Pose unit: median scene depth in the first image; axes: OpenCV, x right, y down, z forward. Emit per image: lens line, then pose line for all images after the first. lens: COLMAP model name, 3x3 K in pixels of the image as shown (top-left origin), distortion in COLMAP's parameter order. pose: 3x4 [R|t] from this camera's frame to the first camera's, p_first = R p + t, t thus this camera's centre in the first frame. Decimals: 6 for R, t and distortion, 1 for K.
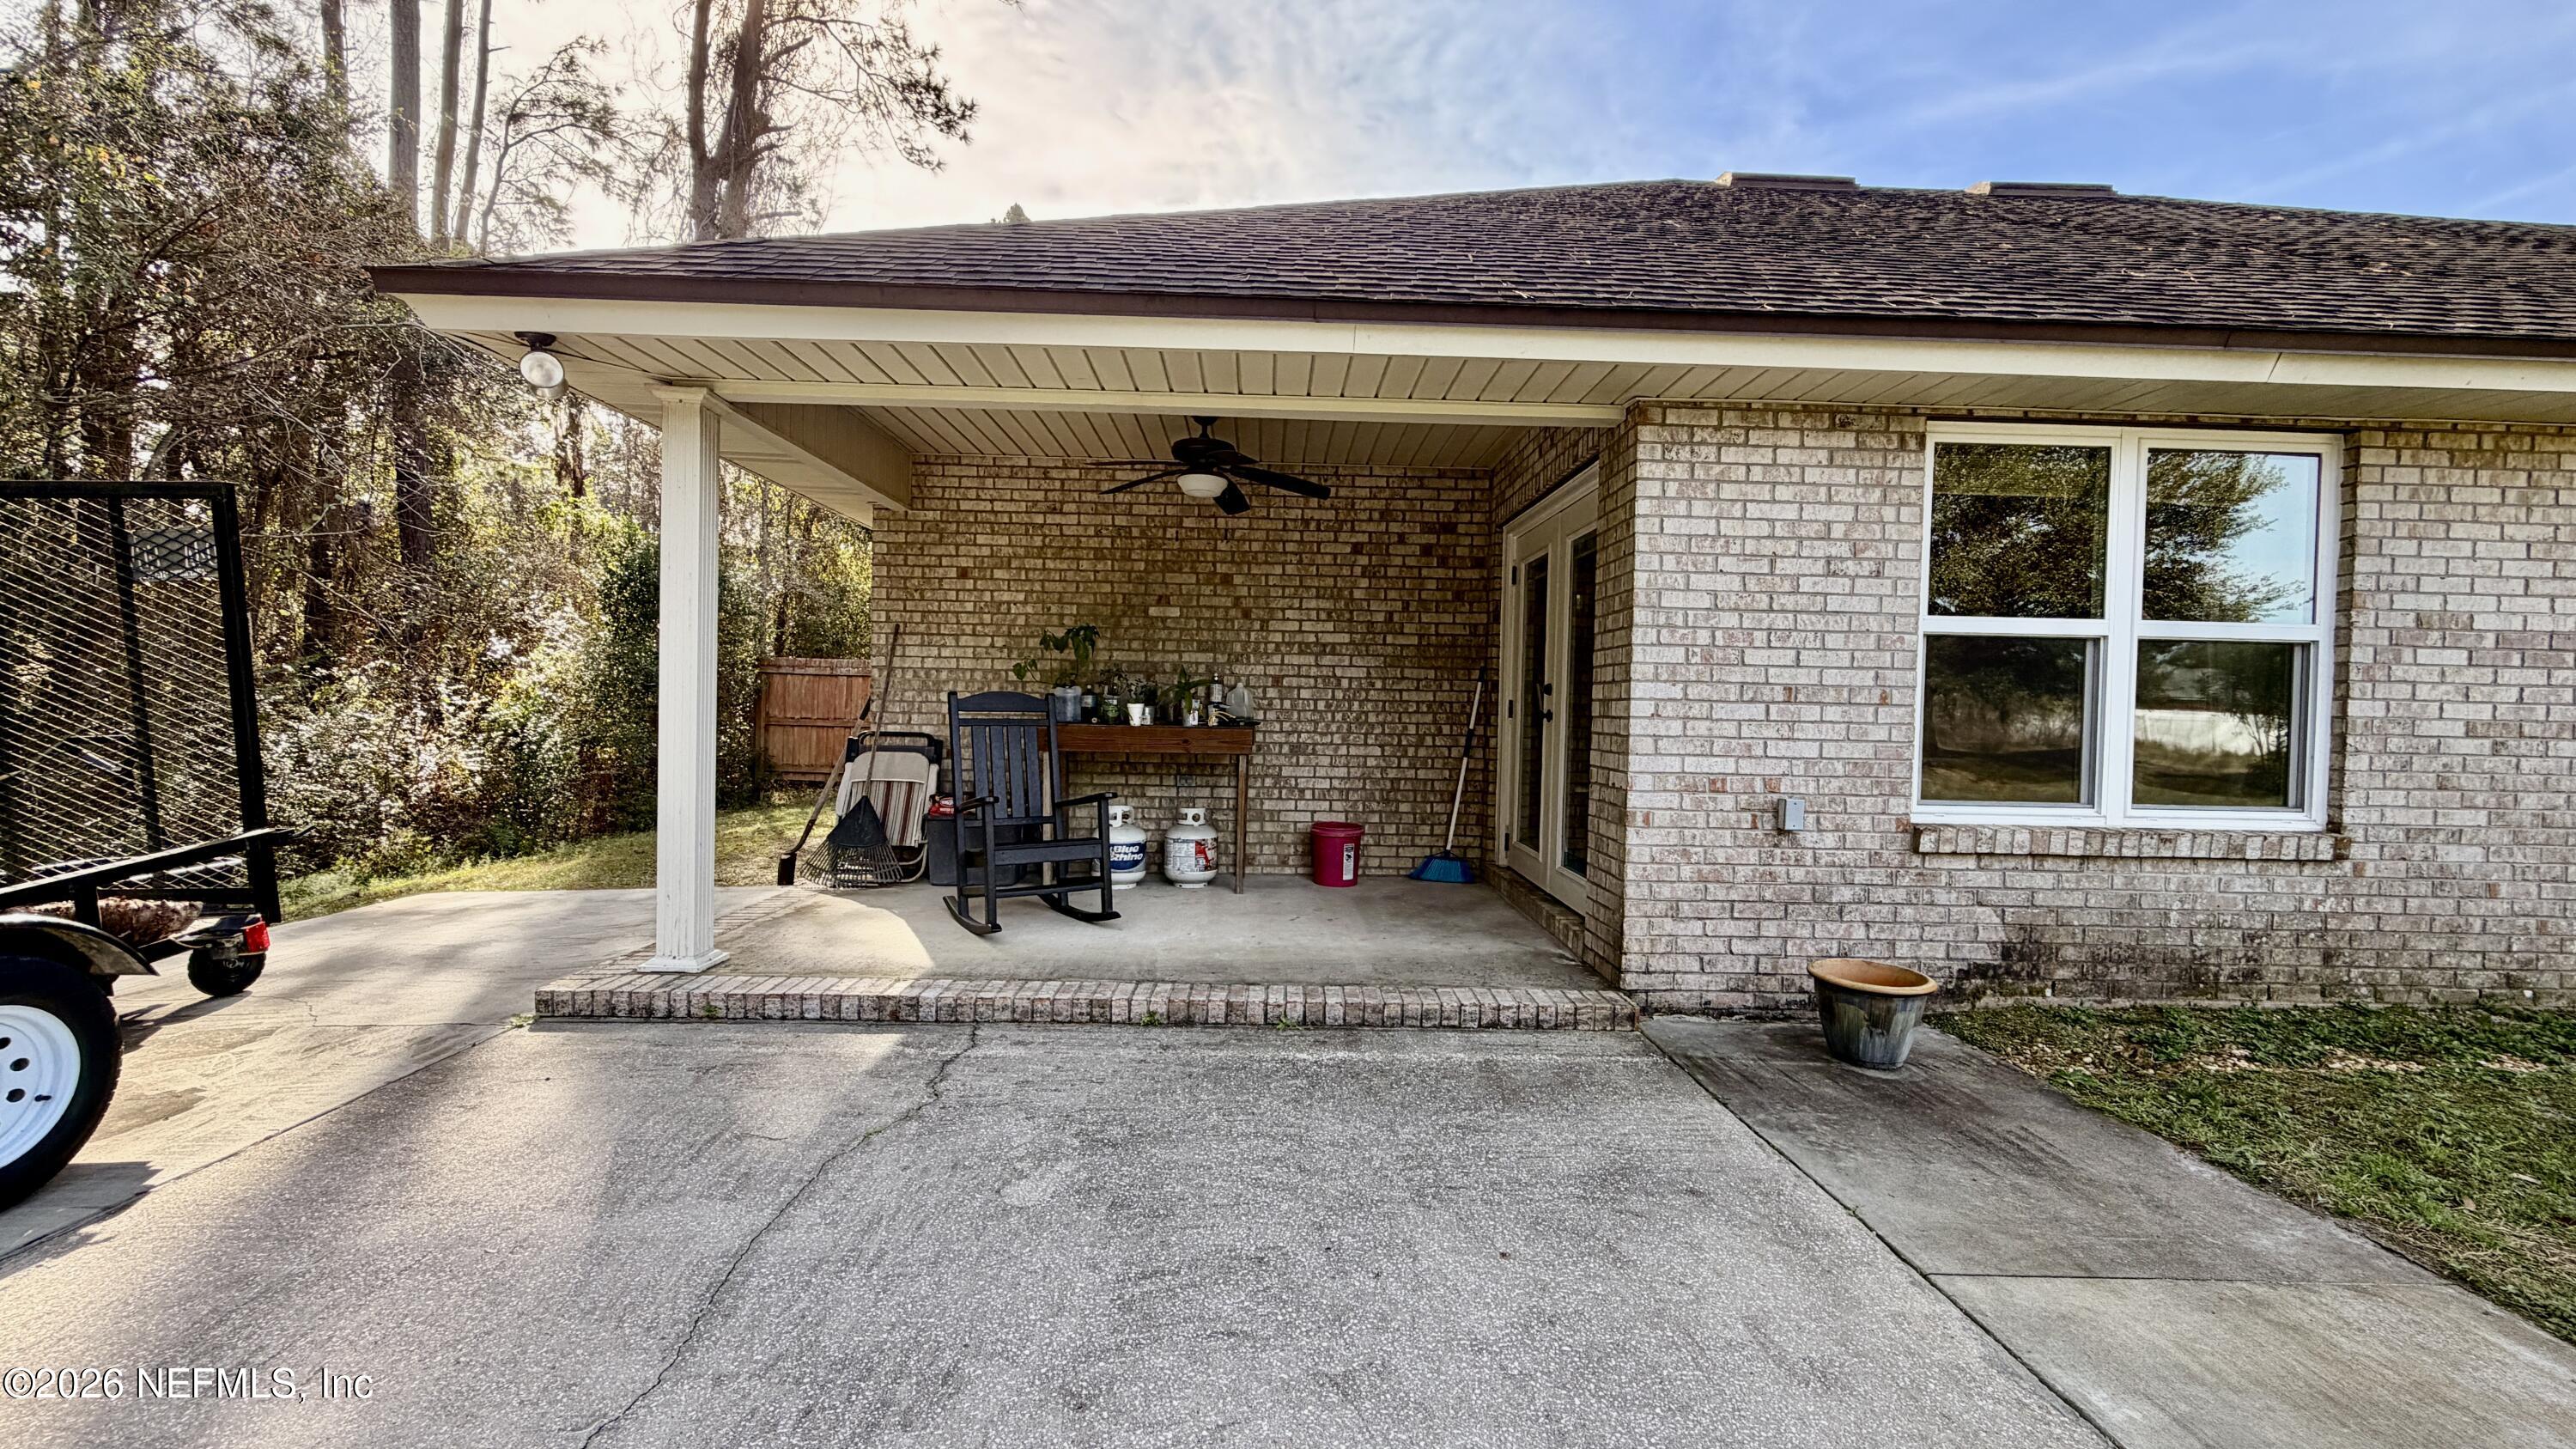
lens RADIAL K [[1023.6, 0, 1285.5], [0, 1023.6, 726.5], [0, 0, 1]] dist [-0.001964, 0.000747]
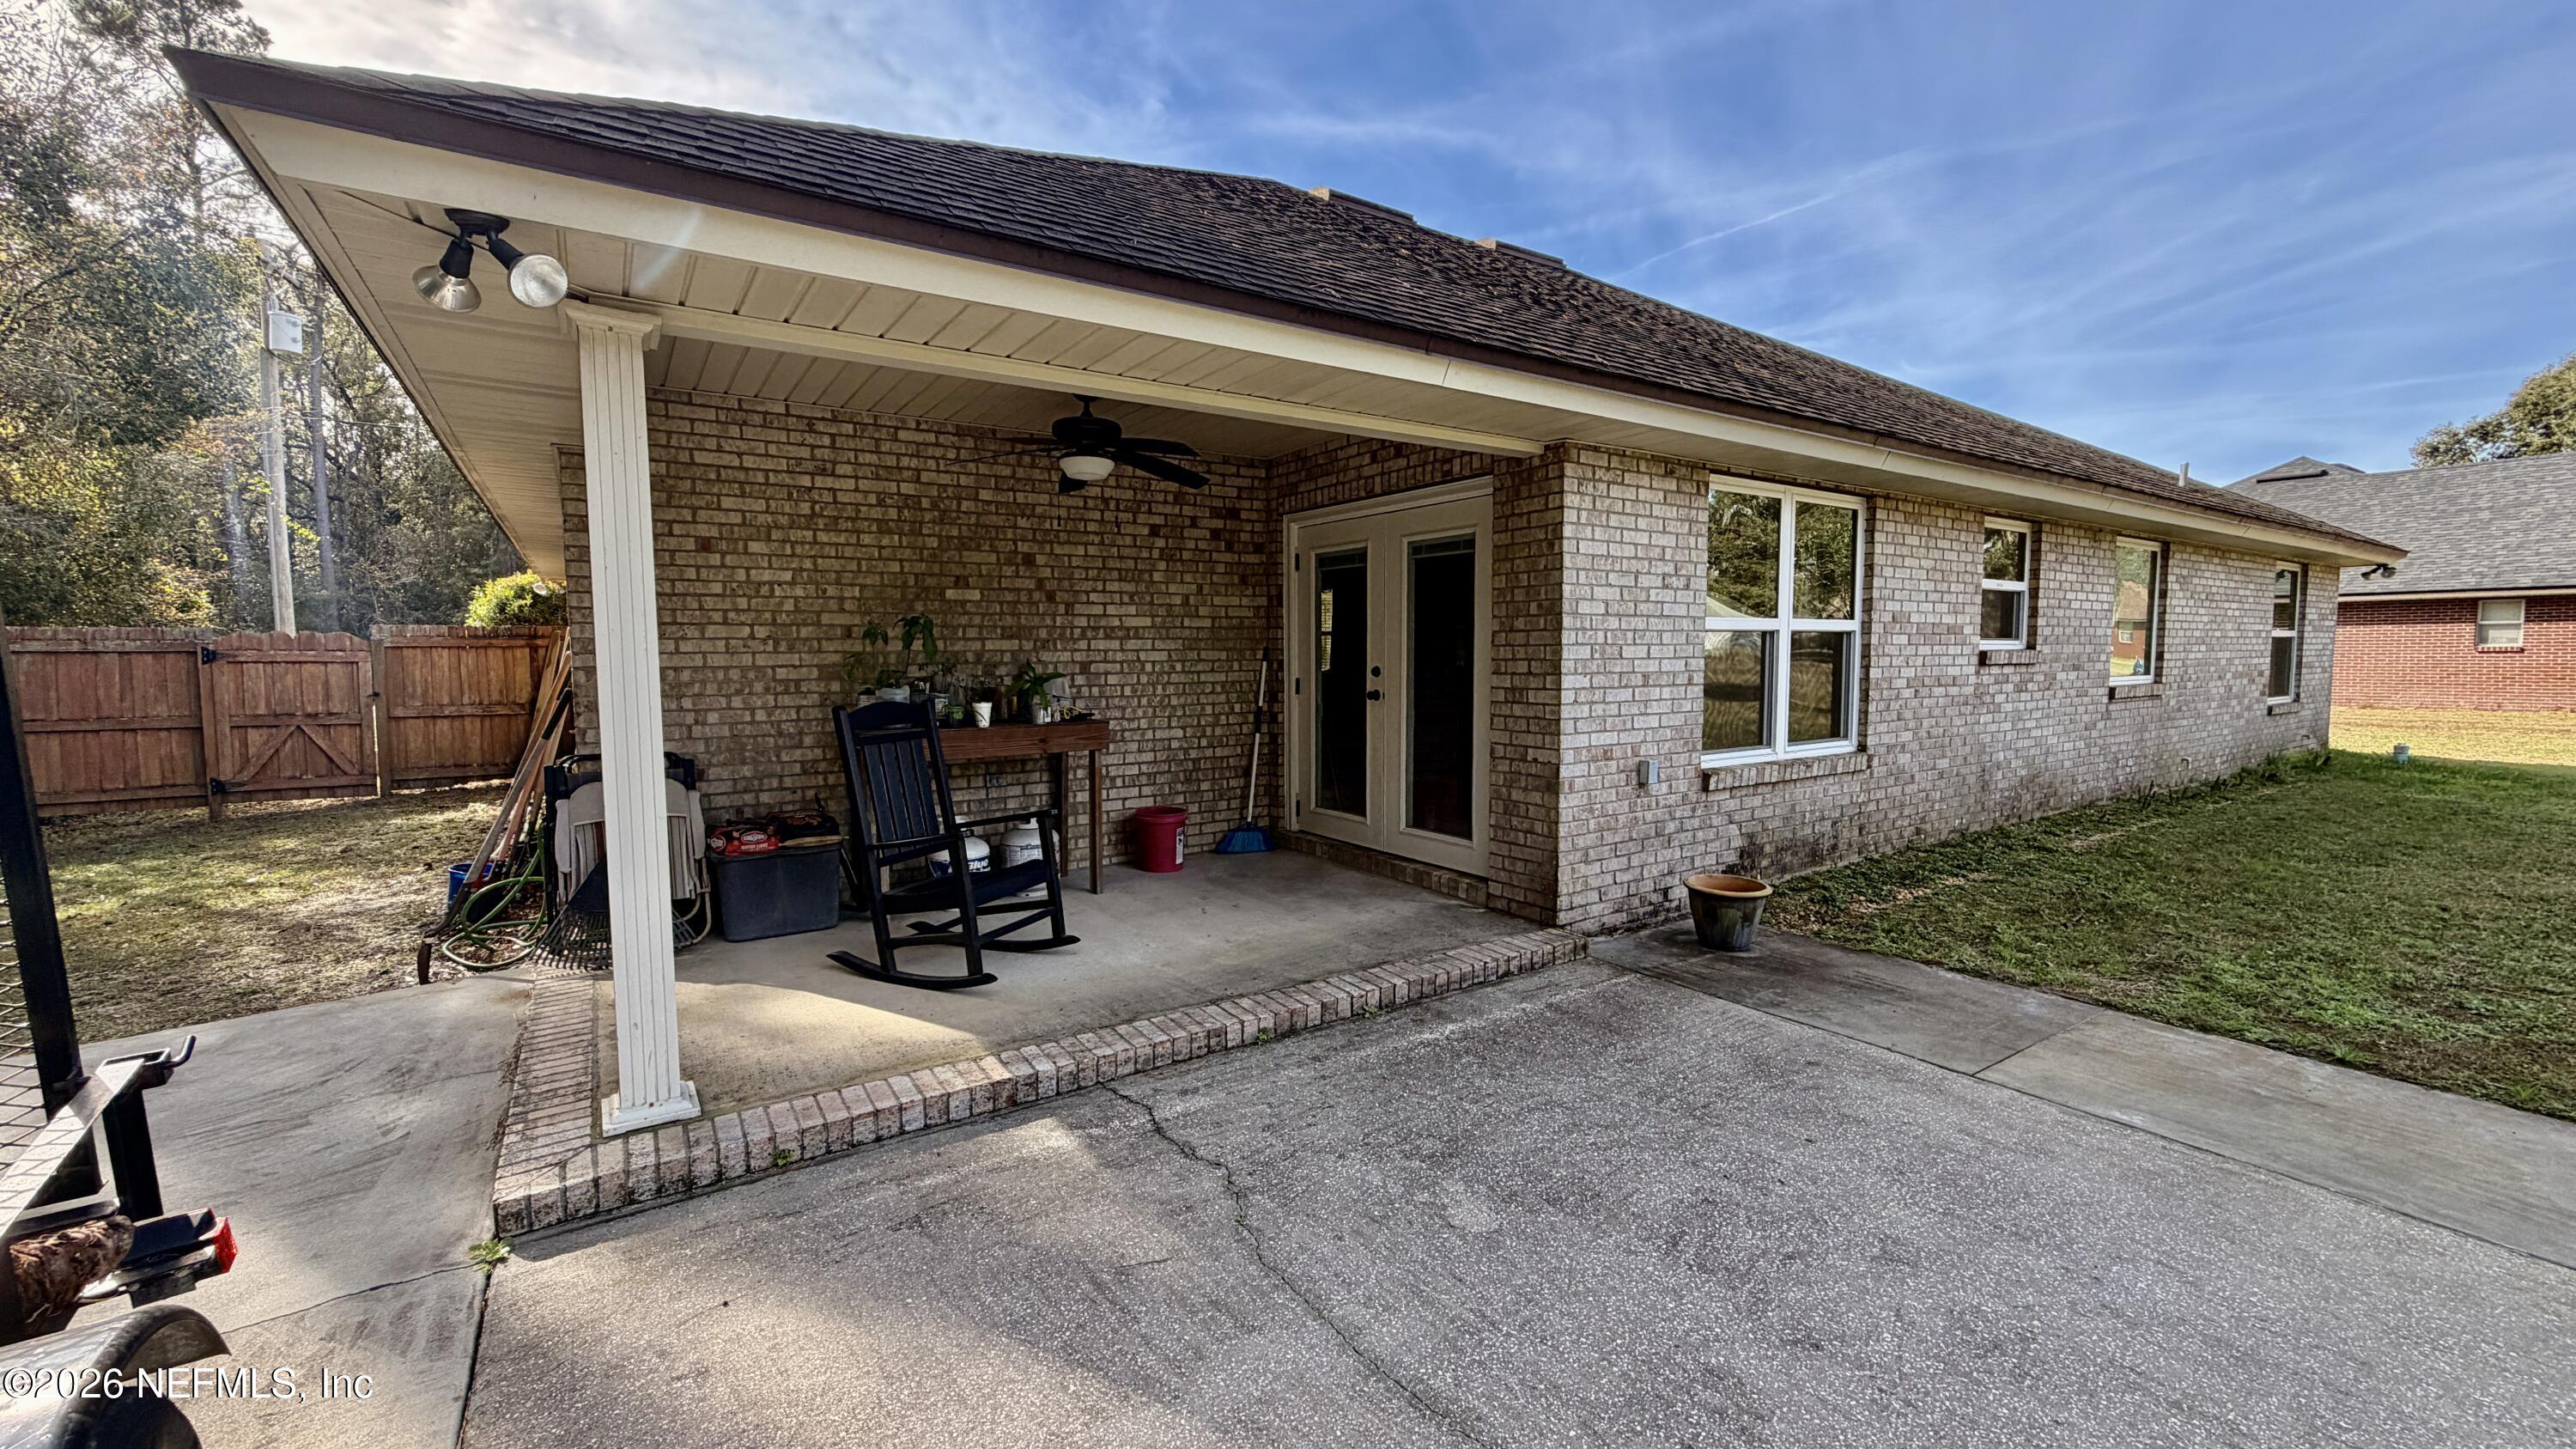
lens RADIAL K [[1023.6, 0, 1282.3], [0, 1023.6, 718.8], [0, 0, 1]] dist [-0.001964, 0.000747]
pose [[0.842395, -0.062273, 0.535250, -0.591066], [0.036030, 0.997586, 0.059358, -0.075309], [-0.537654, -0.030718, 0.842606, 0.152201]]
